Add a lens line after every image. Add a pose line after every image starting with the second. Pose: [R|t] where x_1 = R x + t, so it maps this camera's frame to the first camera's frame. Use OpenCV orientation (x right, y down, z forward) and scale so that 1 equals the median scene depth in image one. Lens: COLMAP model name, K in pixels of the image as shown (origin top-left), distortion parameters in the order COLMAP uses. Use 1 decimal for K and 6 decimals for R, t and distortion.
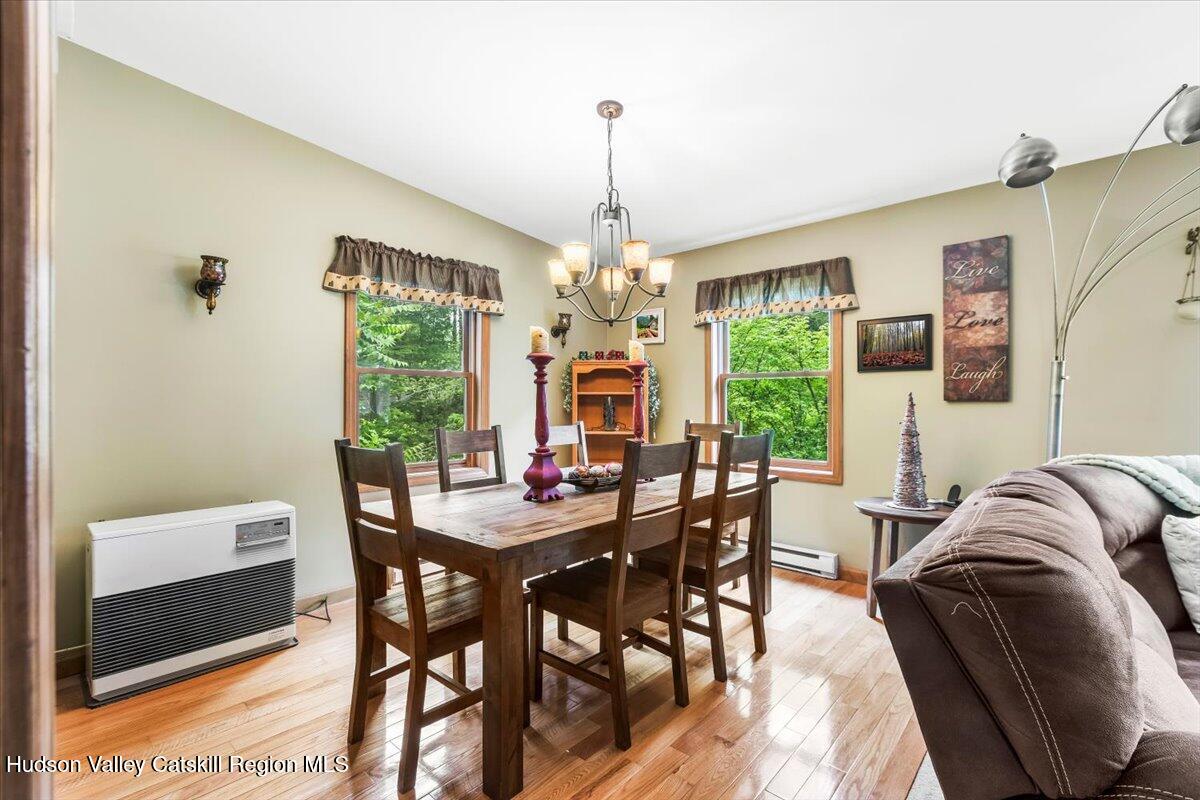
lens RADIAL K [[533.8, 0, 598.0], [0, 533.8, 403.4], [0, 0, 1]] dist [-0.003569, -0.001191]
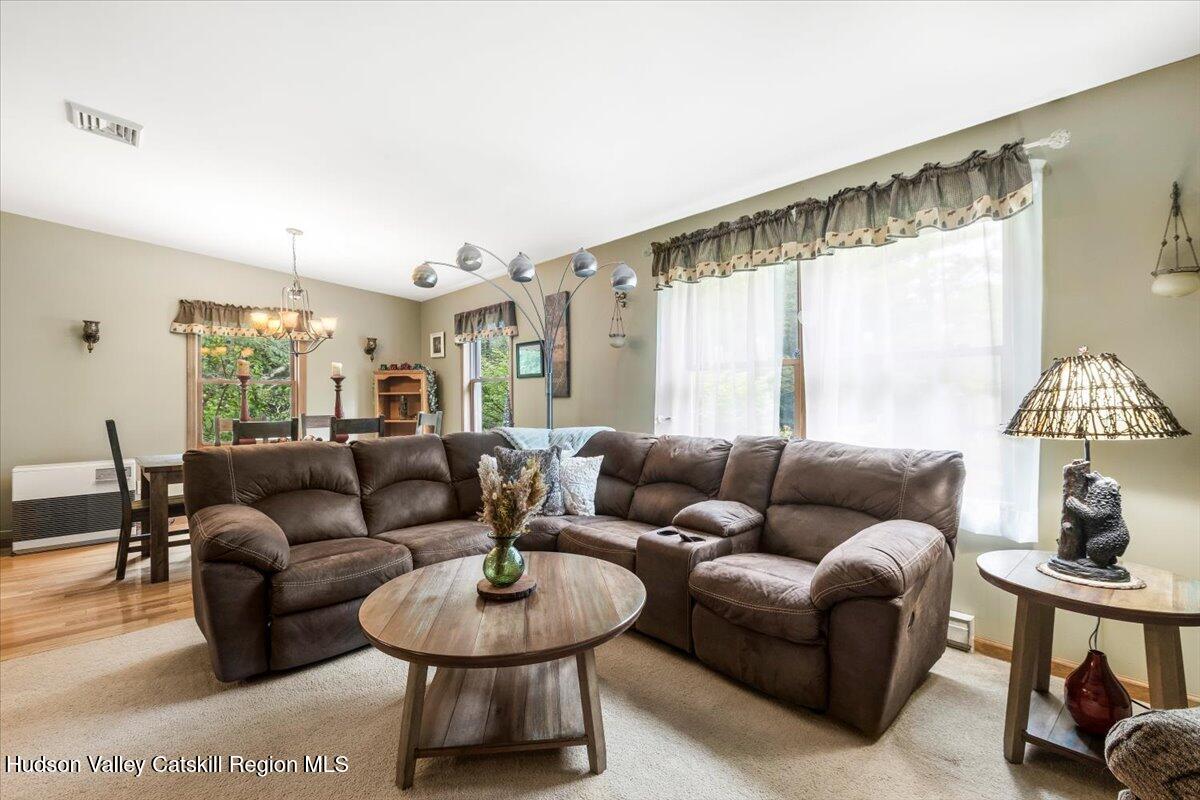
lens RADIAL K [[533.8, 0, 598.0], [0, 533.8, 403.4], [0, 0, 1]] dist [-0.003569, -0.001191]
pose [[0.995807, -0.008598, -0.091073, 1.014098], [0.009165, 0.999941, 0.005817, 0.005848], [0.091018, -0.006628, 0.995827, -0.554011]]
